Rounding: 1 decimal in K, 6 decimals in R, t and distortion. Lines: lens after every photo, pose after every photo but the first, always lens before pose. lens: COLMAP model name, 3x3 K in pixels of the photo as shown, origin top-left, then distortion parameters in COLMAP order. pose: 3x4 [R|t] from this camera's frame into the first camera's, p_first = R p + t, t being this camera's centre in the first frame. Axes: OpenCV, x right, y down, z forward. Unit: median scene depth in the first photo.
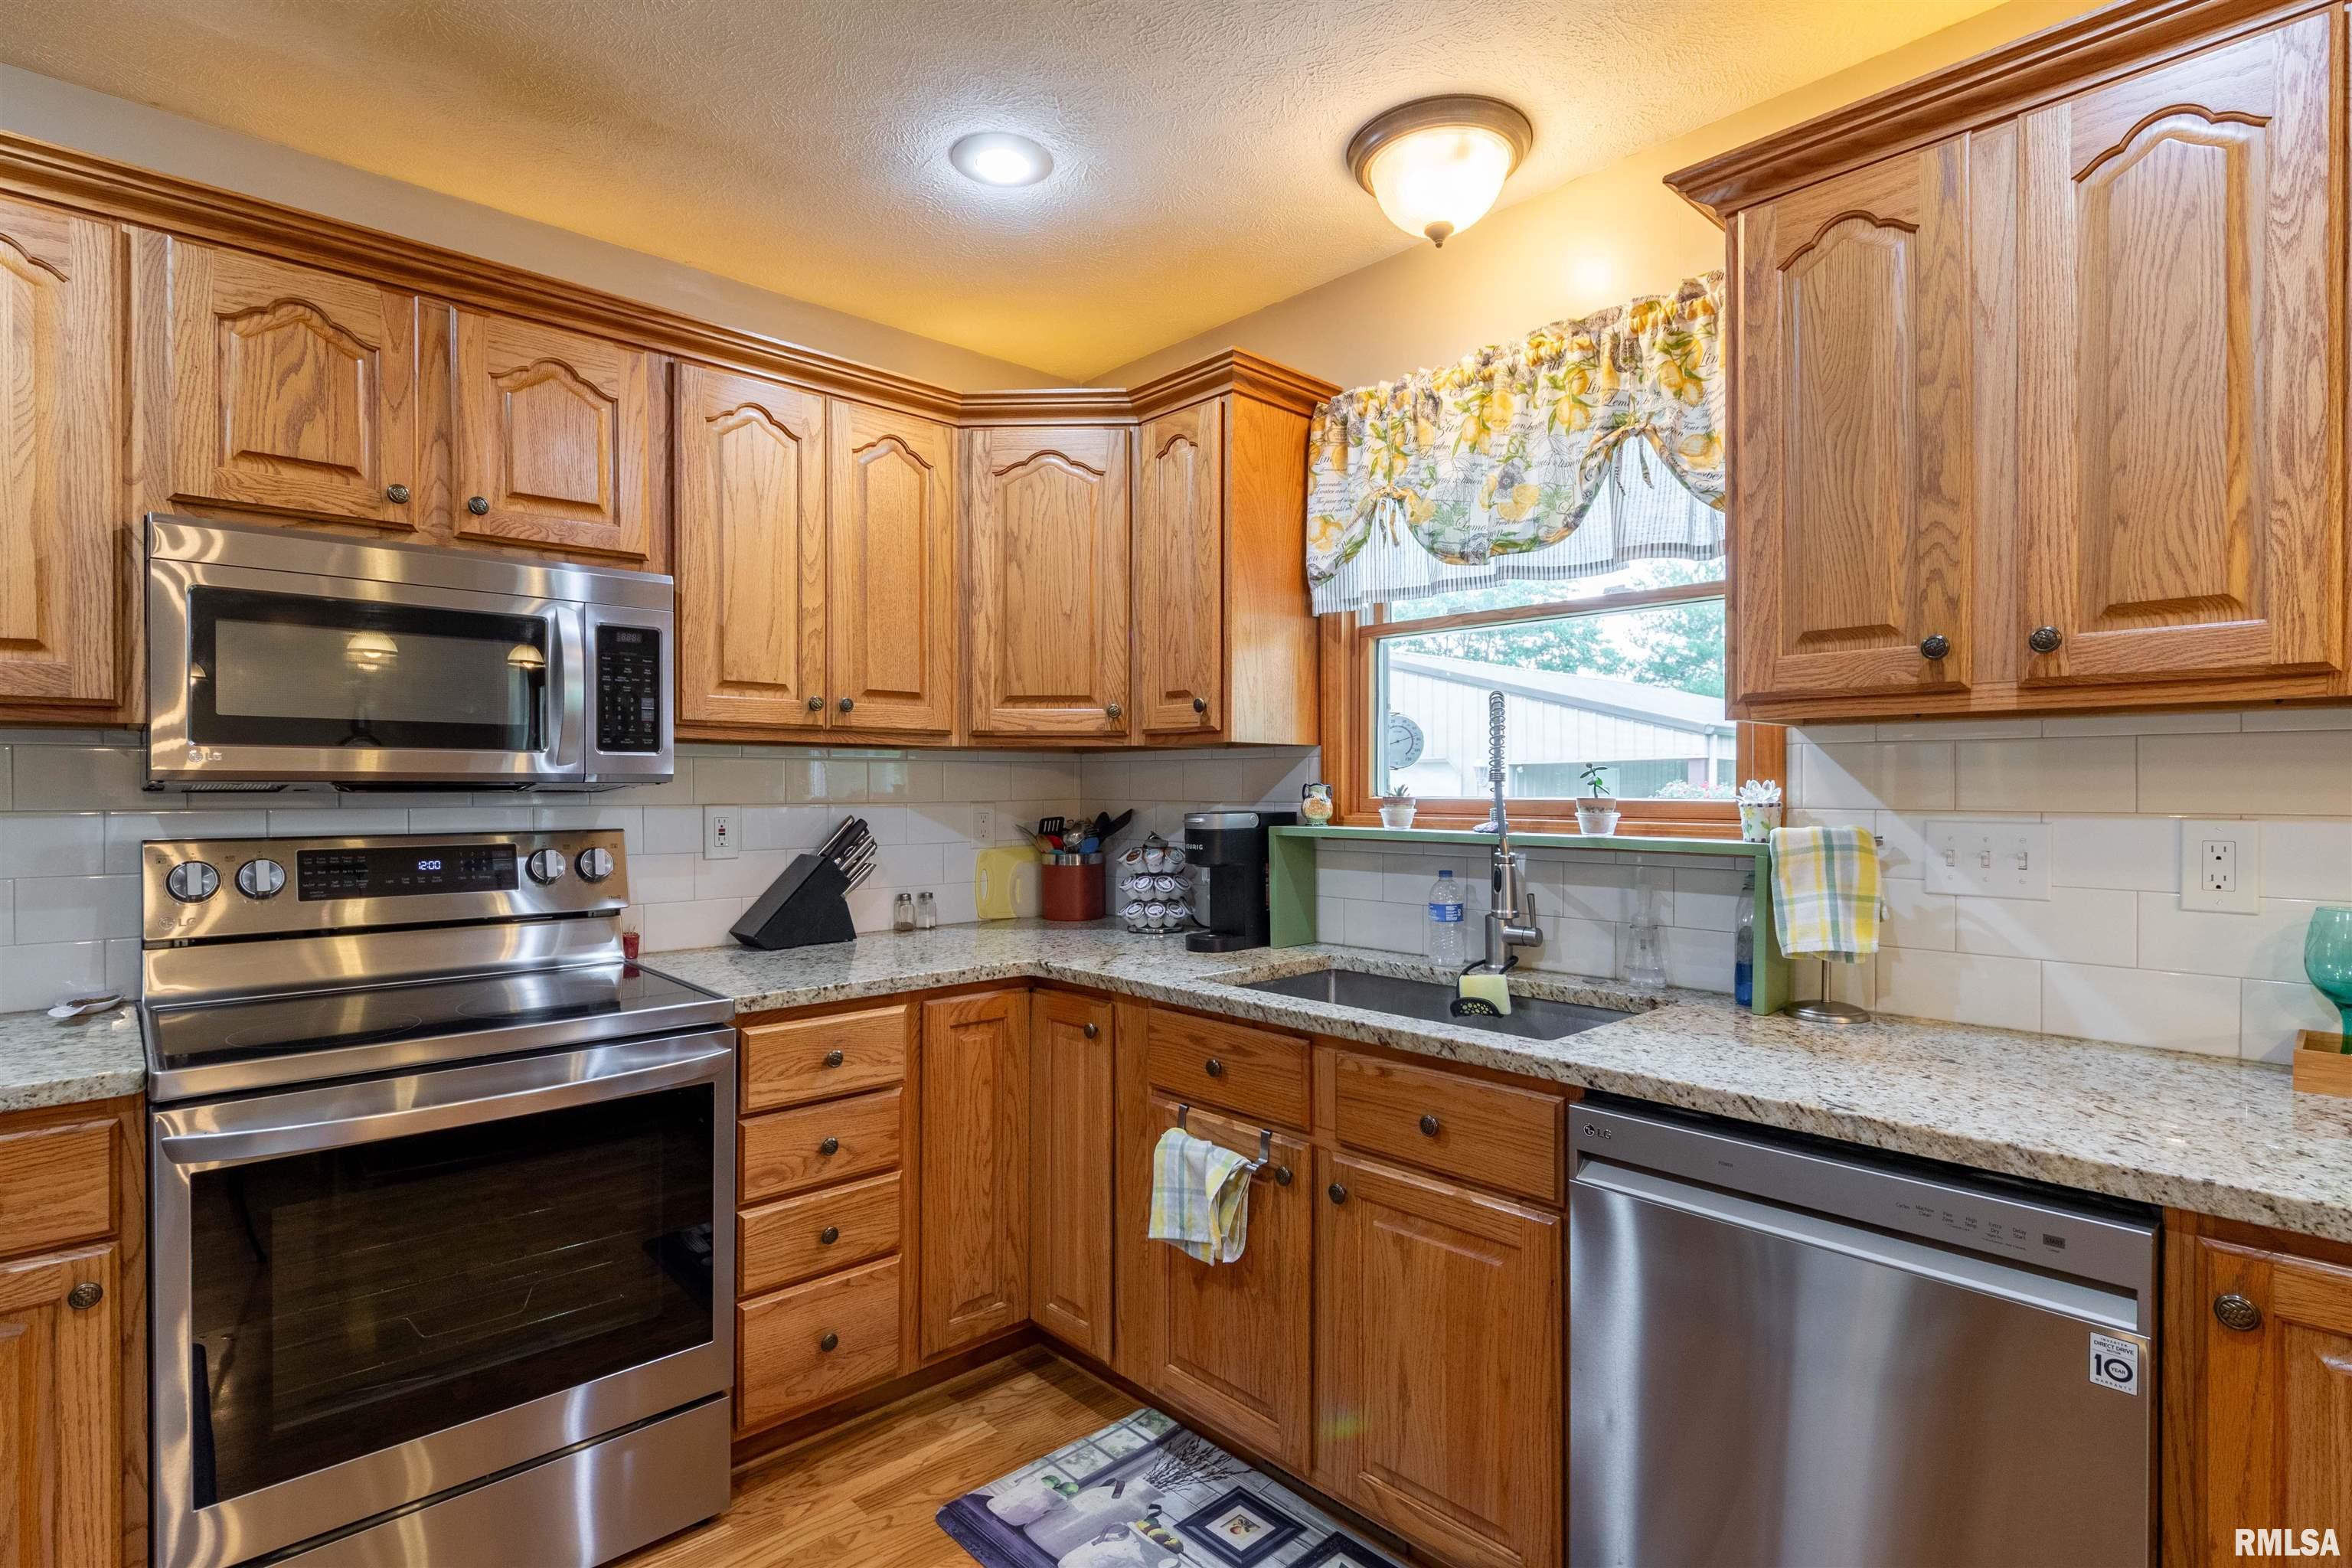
lens RADIAL K [[1153.6, 0, 1163.8], [0, 1153.6, 790.4], [0, 0, 1]] dist [0.002414, -0.004036]
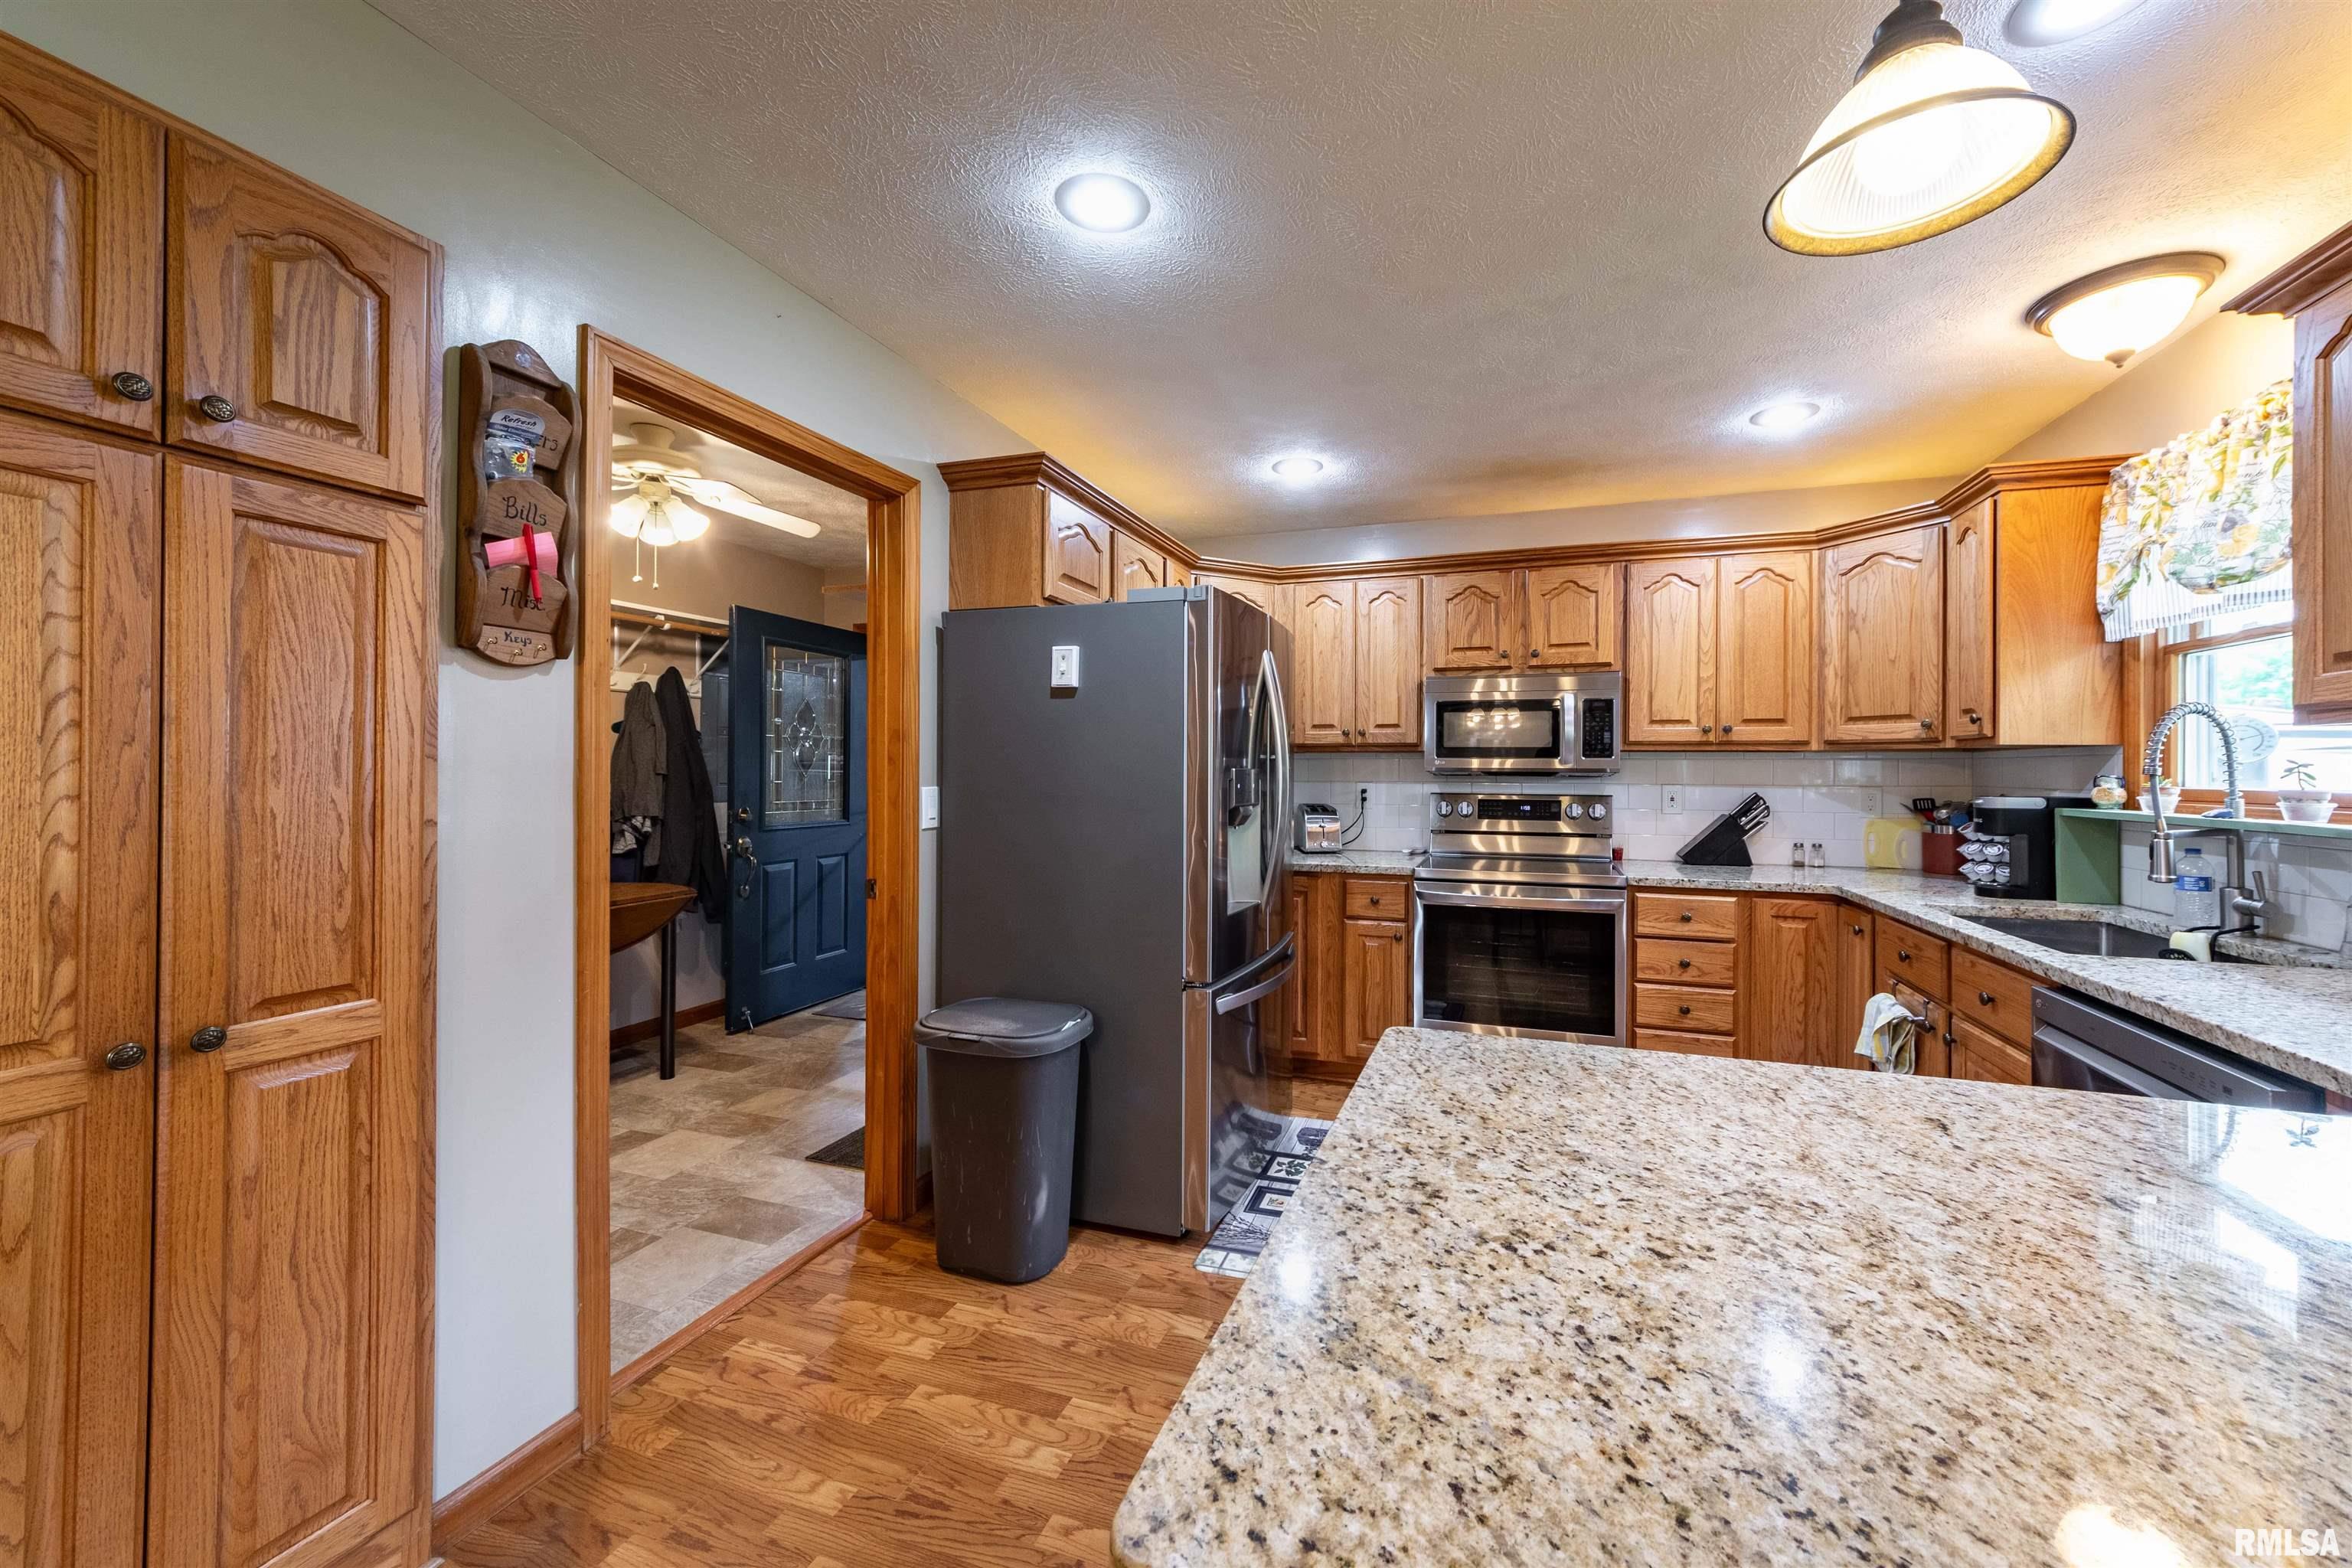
lens RADIAL K [[868.0, 0, 1248.2], [0, 868.0, 768.5], [0, 0, 1]] dist [-0.005821, 0.000804]
pose [[0.492883, 0.001052, -0.870095, 0.581408], [-0.009761, 0.999943, -0.004320, -0.000798], [0.870041, 0.010622, 0.492865, -0.328426]]
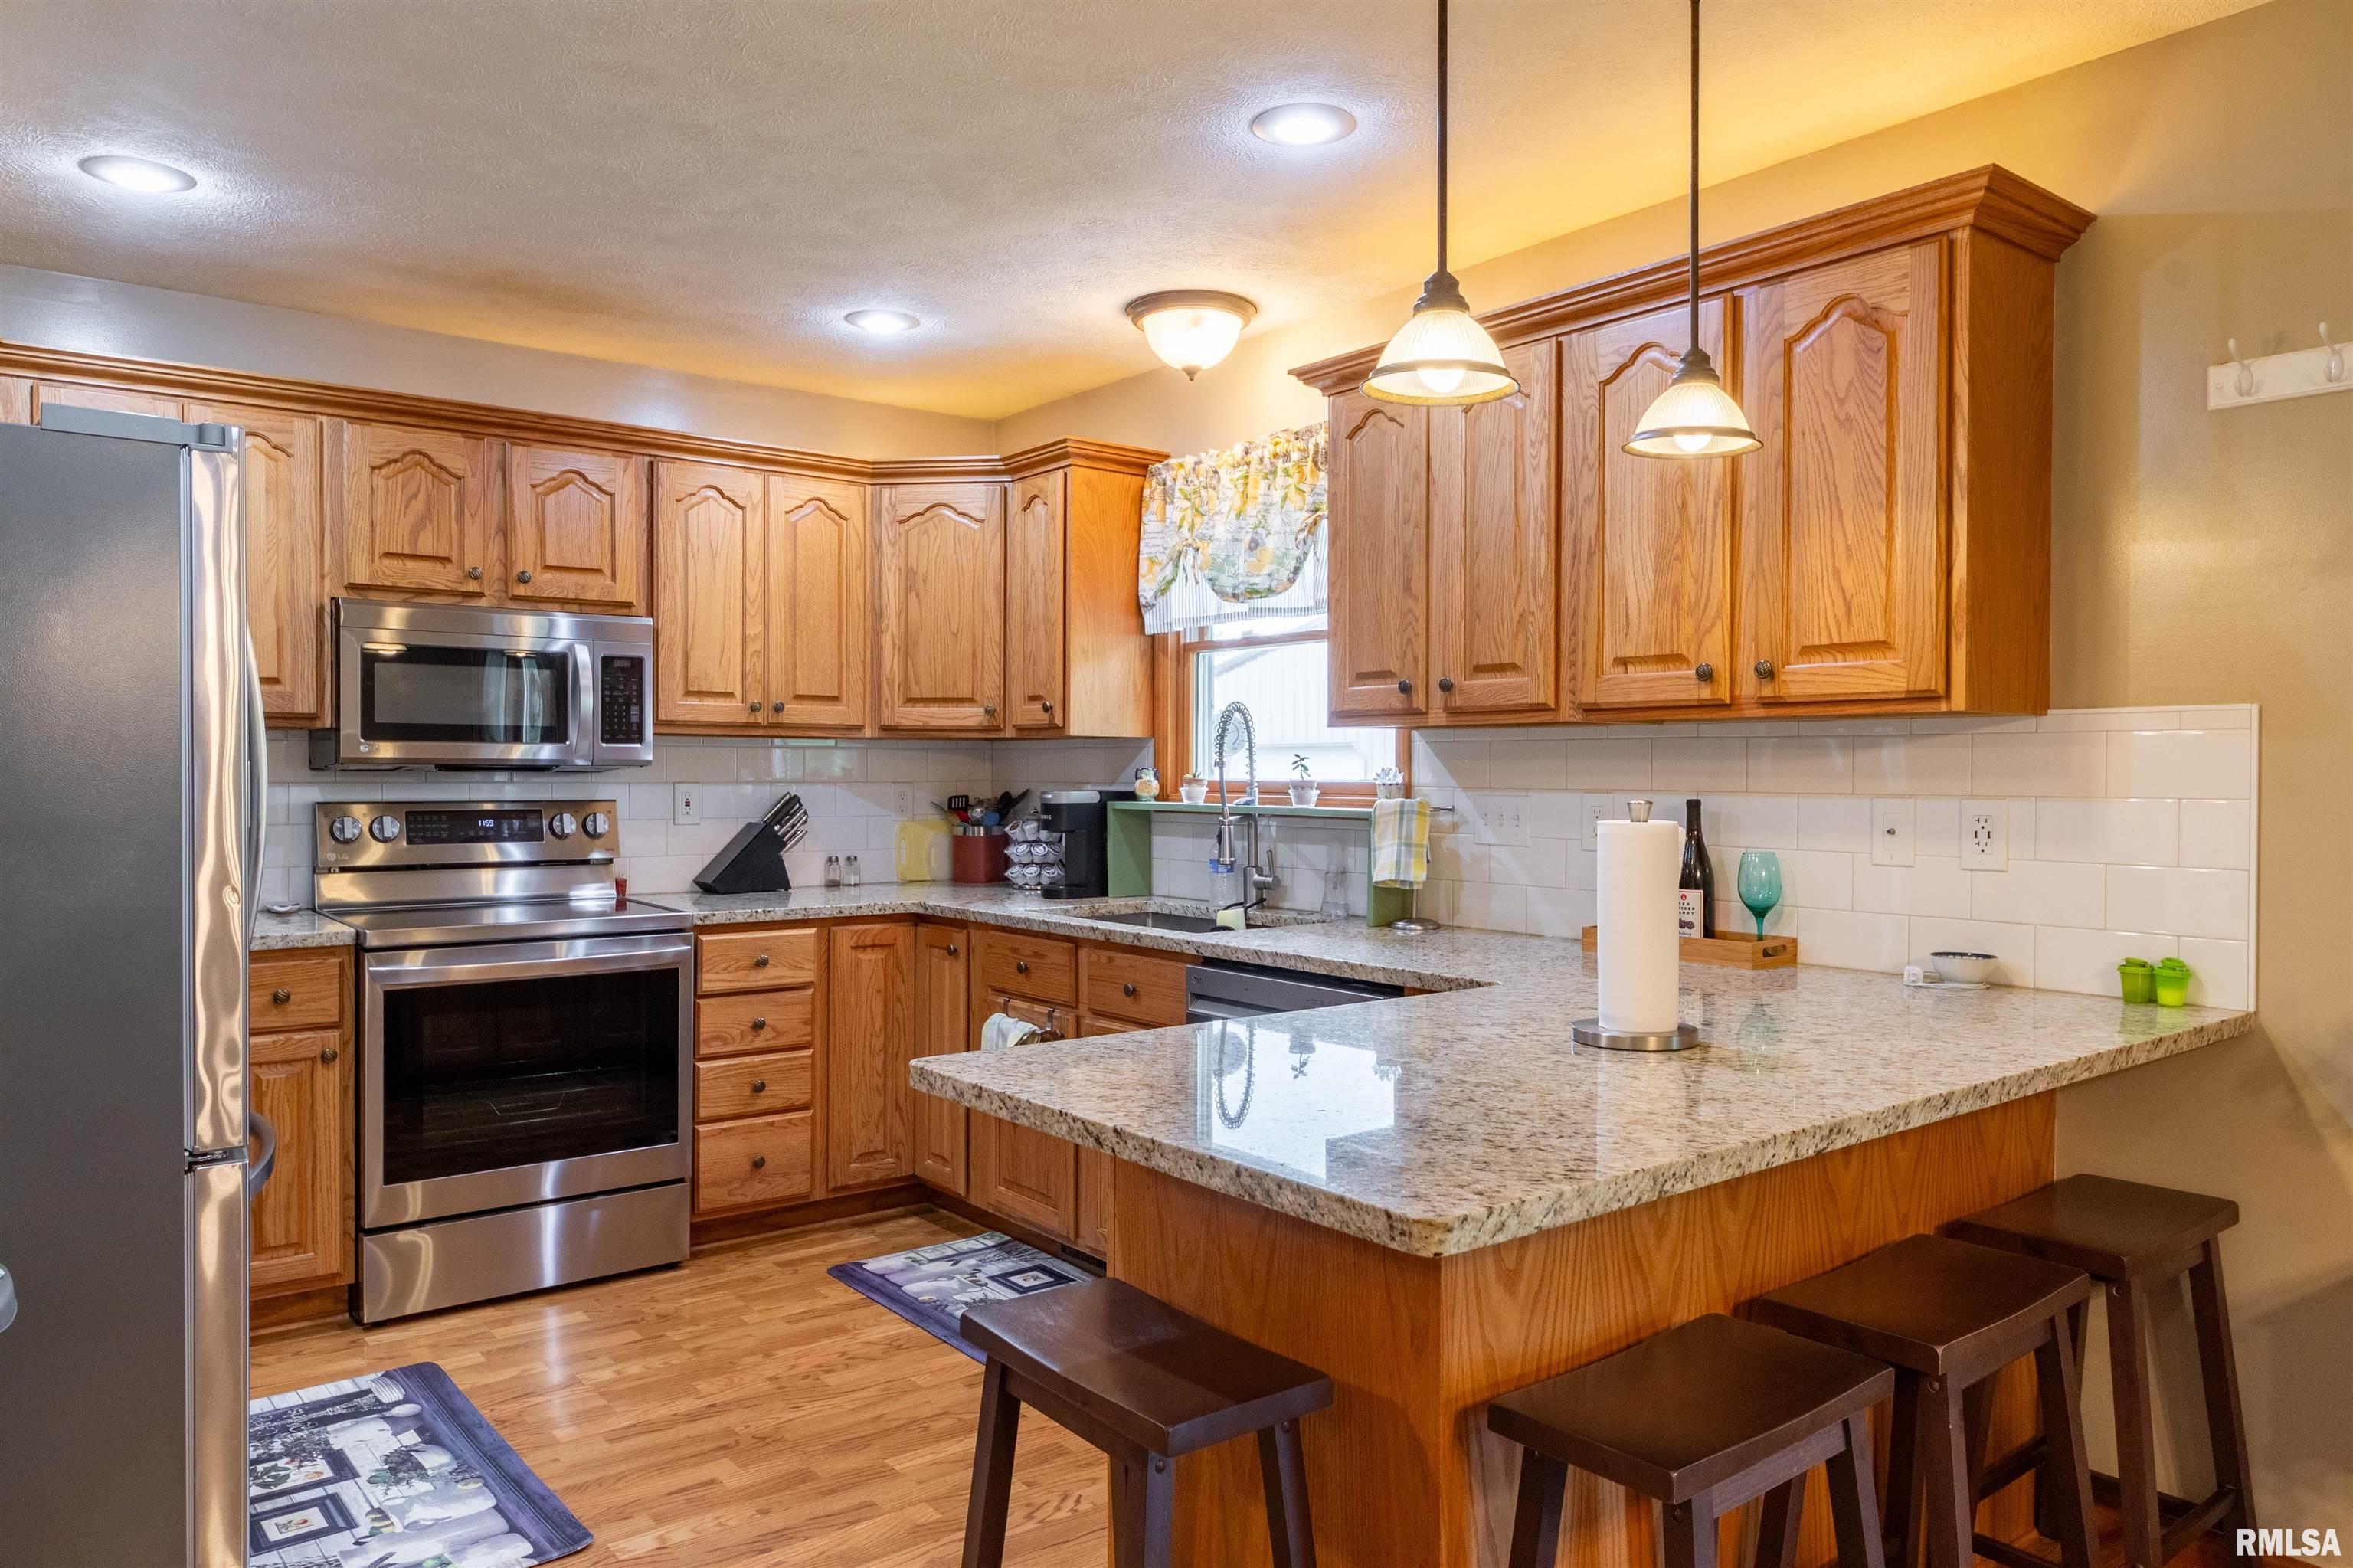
lens RADIAL K [[1573.2, 0, 1183.0], [0, 1573.2, 785.9], [0, 0, 1]] dist [-0.007996, 0.007136]
pose [[0.997490, 0.004737, -0.070644, 0.350082], [-0.004282, 0.999969, 0.006590, 0.002384], [0.070673, -0.006271, 0.997480, -0.851497]]
